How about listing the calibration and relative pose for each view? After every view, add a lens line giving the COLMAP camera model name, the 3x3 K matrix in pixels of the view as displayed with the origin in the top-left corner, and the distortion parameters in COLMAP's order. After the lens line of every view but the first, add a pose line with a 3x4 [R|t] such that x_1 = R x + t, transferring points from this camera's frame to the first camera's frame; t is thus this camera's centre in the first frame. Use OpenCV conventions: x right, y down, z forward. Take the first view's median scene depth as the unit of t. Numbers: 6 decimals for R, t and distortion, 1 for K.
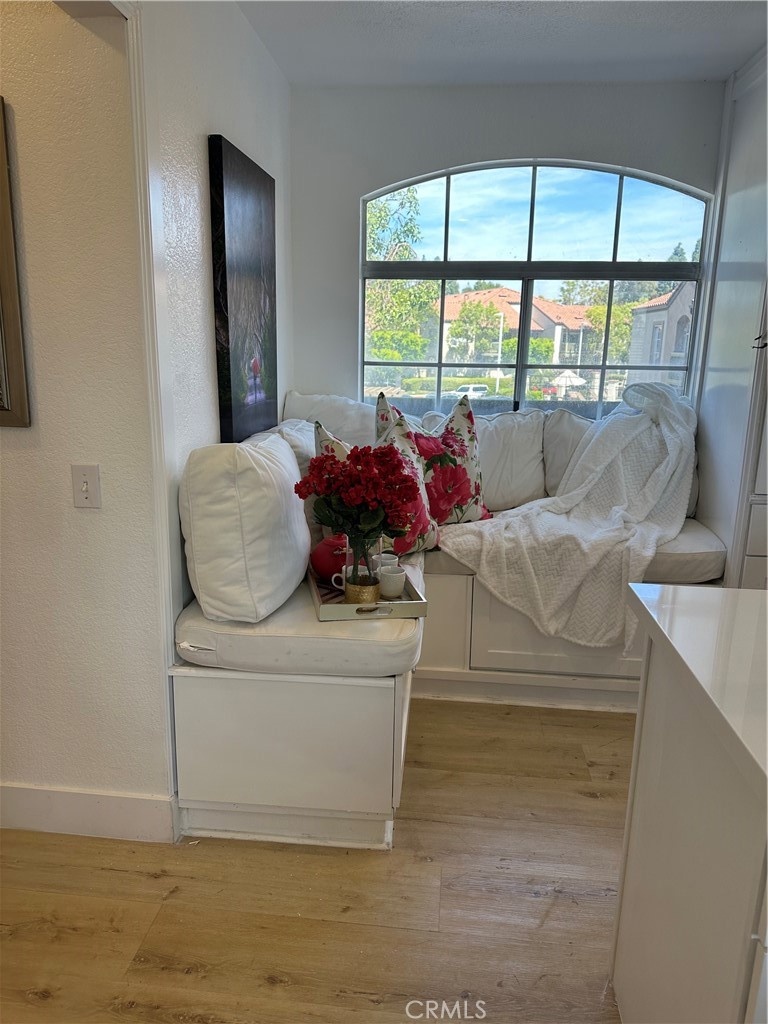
lens RADIAL K [[714.8, 0, 384.0], [0, 714.8, 512.0], [0, 0, 1]] dist [0.121115, -0.186964]
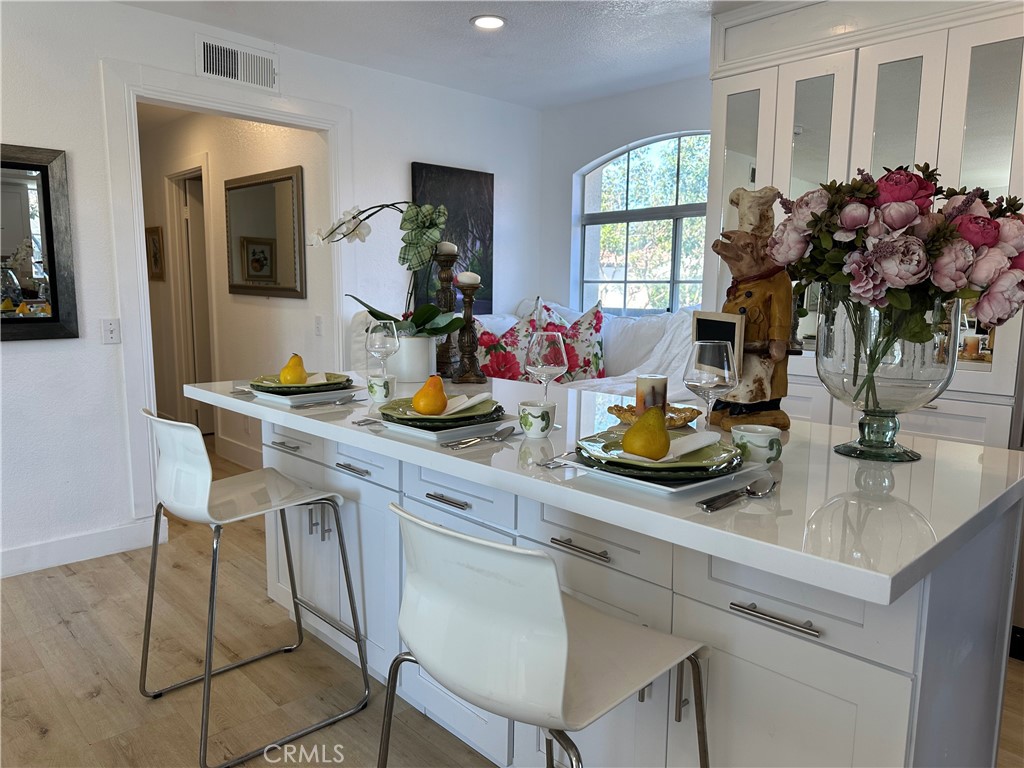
lens RADIAL K [[719.0, 0, 509.9], [0, 719.0, 390.1], [0, 0, 1]] dist [0.056603, -0.059685]
pose [[0.753459, 0.084555, -0.652035, 0.989436], [-0.147862, 0.988085, -0.042729, 0.110617], [0.640653, 0.128605, 0.756983, -0.195459]]
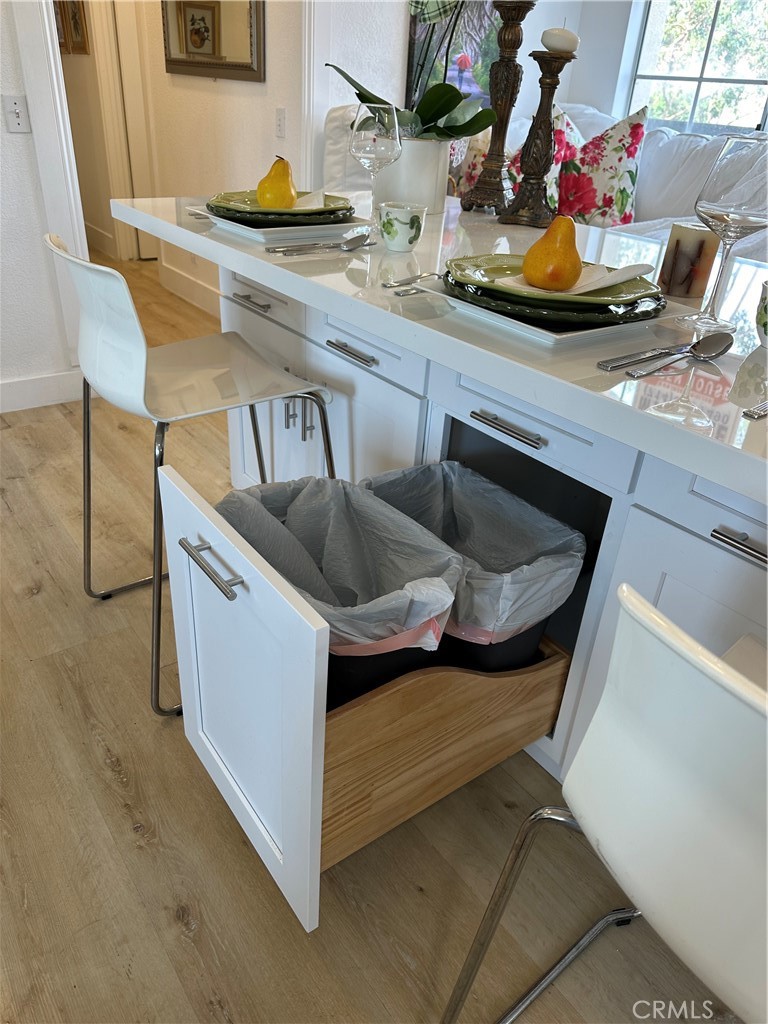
lens RADIAL K [[721.0, 0, 380.4], [0, 721.0, 526.3], [0, 0, 1]] dist [0.050452, -0.064577]
pose [[0.669341, 0.402751, -0.624319, 0.778755], [-0.215697, 0.909467, 0.355450, 0.109921], [0.710955, -0.103254, 0.695616, -0.081920]]
